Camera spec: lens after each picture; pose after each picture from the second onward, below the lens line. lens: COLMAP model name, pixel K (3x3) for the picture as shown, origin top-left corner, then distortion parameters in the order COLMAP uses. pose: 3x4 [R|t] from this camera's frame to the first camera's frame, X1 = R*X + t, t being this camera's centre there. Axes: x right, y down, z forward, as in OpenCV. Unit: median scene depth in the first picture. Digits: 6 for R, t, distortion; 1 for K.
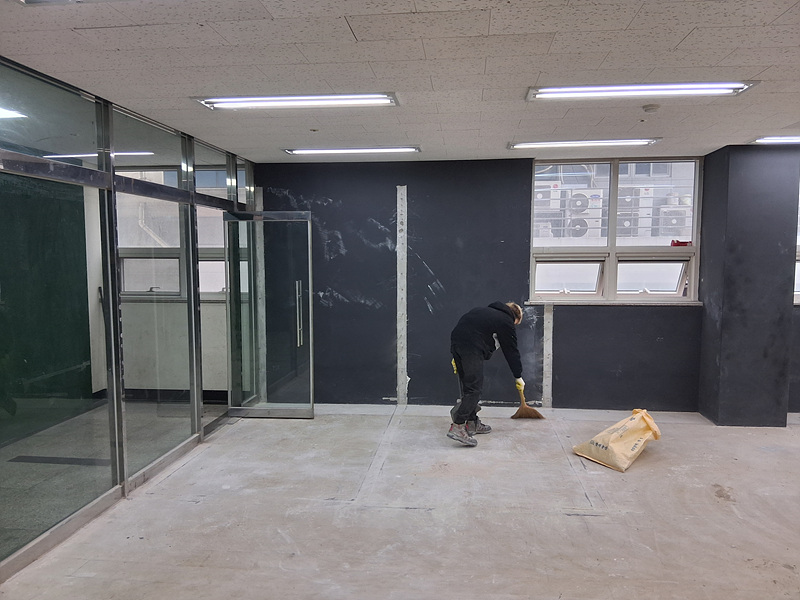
lens RADIAL K [[602.5, 0, 406.2], [0, 602.5, 304.8], [0, 0, 1]] dist [0.126169, -0.205081]
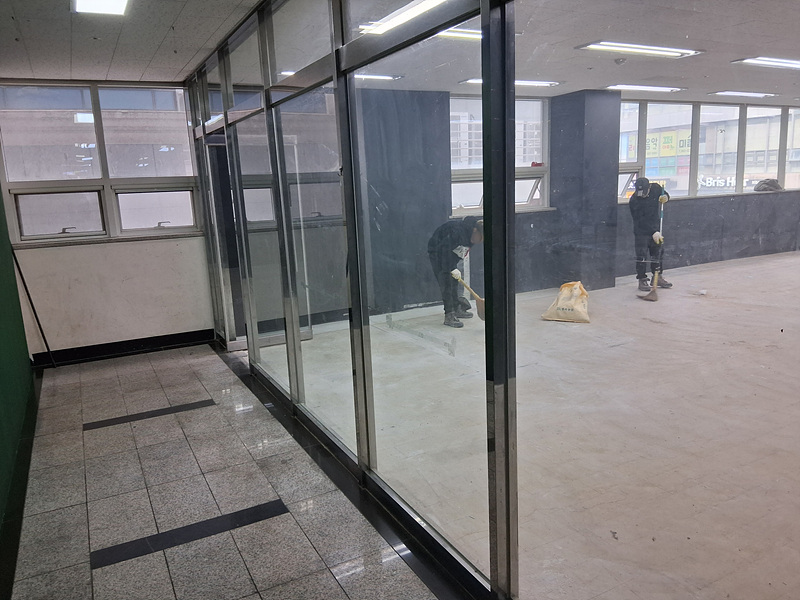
lens RADIAL K [[602.5, 0, 406.2], [0, 602.5, 304.8], [0, 0, 1]] dist [0.126169, -0.205081]
pose [[0.830438, -0.142702, 0.538525, -0.700127], [0.083696, 0.987624, 0.132642, 0.003435], [-0.550788, -0.065078, 0.832104, 0.038804]]
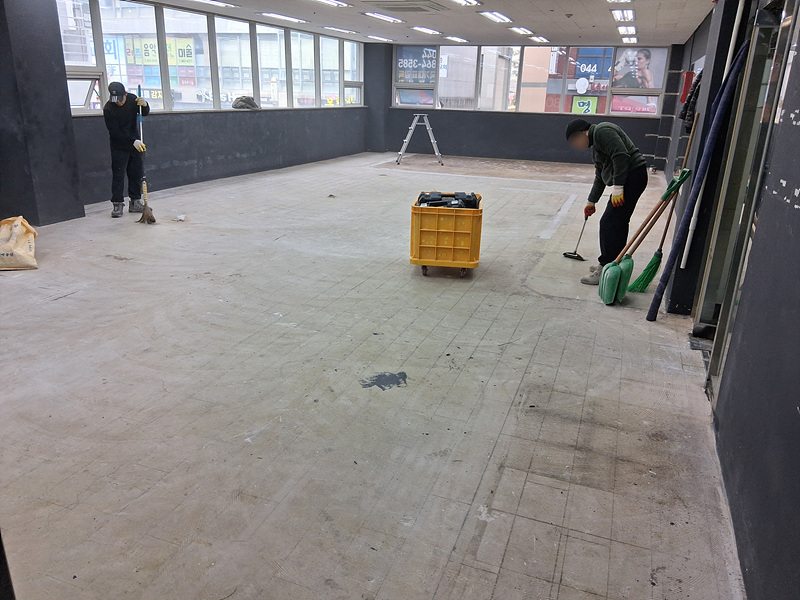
lens RADIAL K [[602.5, 0, 406.2], [0, 602.5, 304.8], [0, 0, 1]] dist [0.126169, -0.205081]
pose [[0.251869, -0.315184, 0.914998, -0.501738], [0.046117, 0.948314, 0.313965, 0.004838], [-0.966662, -0.036881, 0.253386, 0.023485]]
